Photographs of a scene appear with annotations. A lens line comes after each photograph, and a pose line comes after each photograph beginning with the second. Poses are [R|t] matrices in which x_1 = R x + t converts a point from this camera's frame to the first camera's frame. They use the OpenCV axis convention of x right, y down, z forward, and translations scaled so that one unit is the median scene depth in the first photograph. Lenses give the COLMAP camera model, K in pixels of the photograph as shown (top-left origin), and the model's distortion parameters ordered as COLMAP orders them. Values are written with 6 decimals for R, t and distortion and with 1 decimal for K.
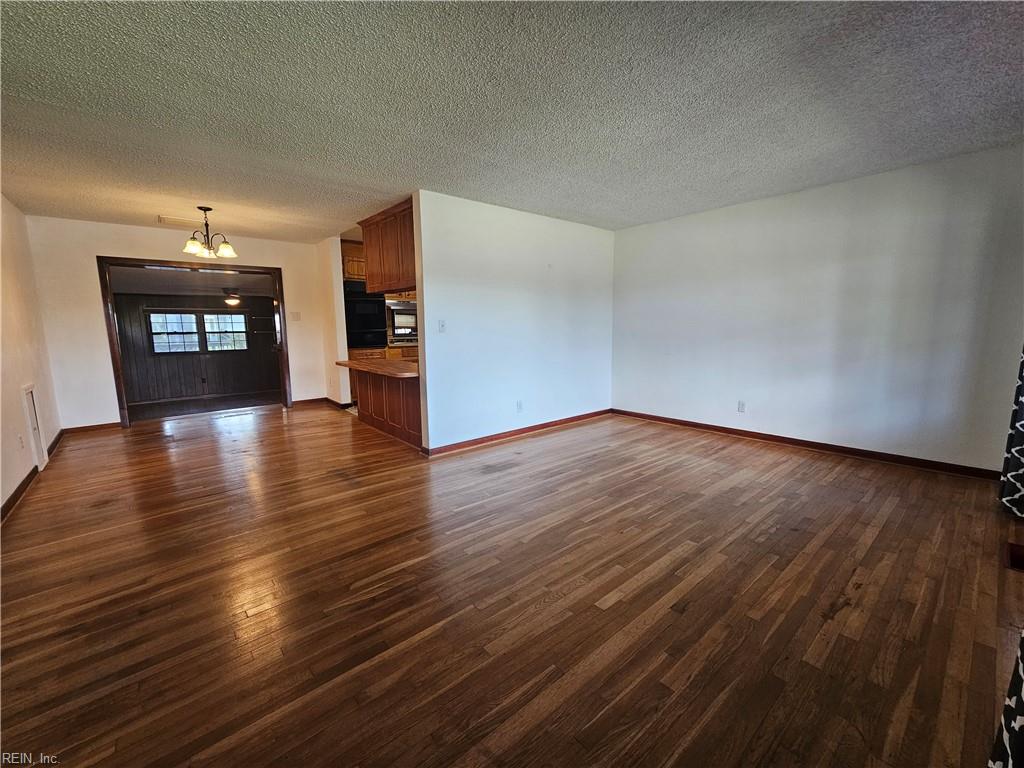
lens RADIAL K [[419.6, 0, 503.3], [0, 419.6, 383.7], [0, 0, 1]] dist [-0.003081, 0.000562]
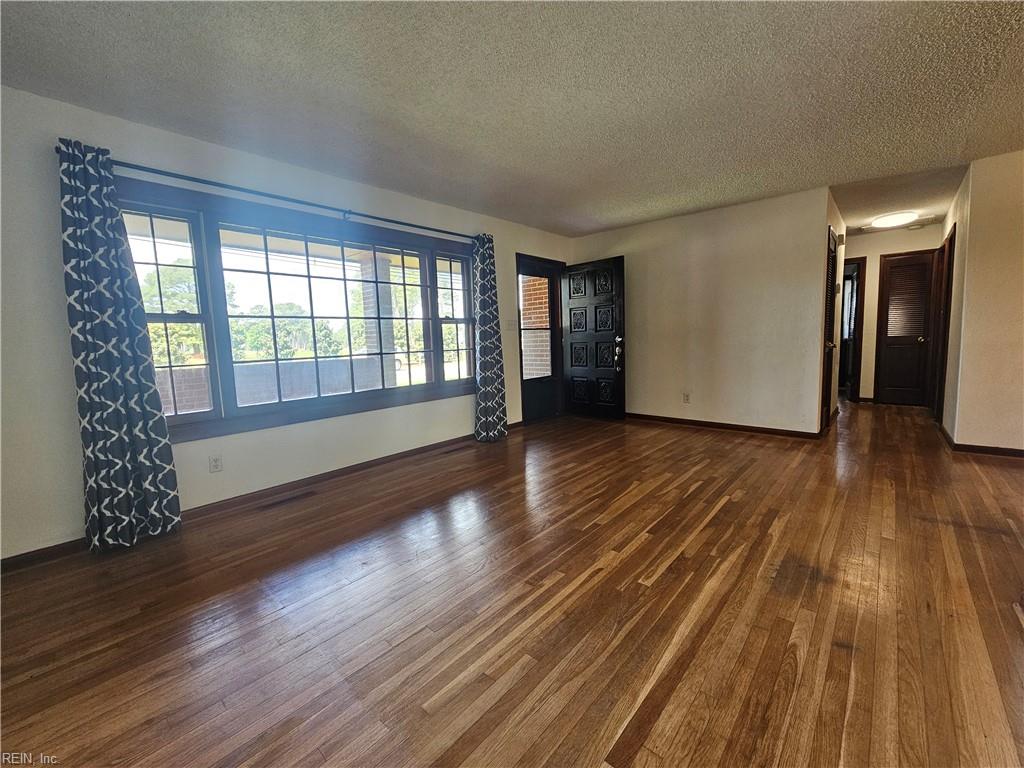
lens RADIAL K [[419.6, 0, 503.5], [0, 419.6, 383.1], [0, 0, 1]] dist [-0.003081, 0.000562]
pose [[-0.990045, 0.063521, -0.125606, 0.413834], [0.031345, 0.969467, 0.243212, -0.173797], [0.137220, 0.236853, -0.961806, 1.451557]]
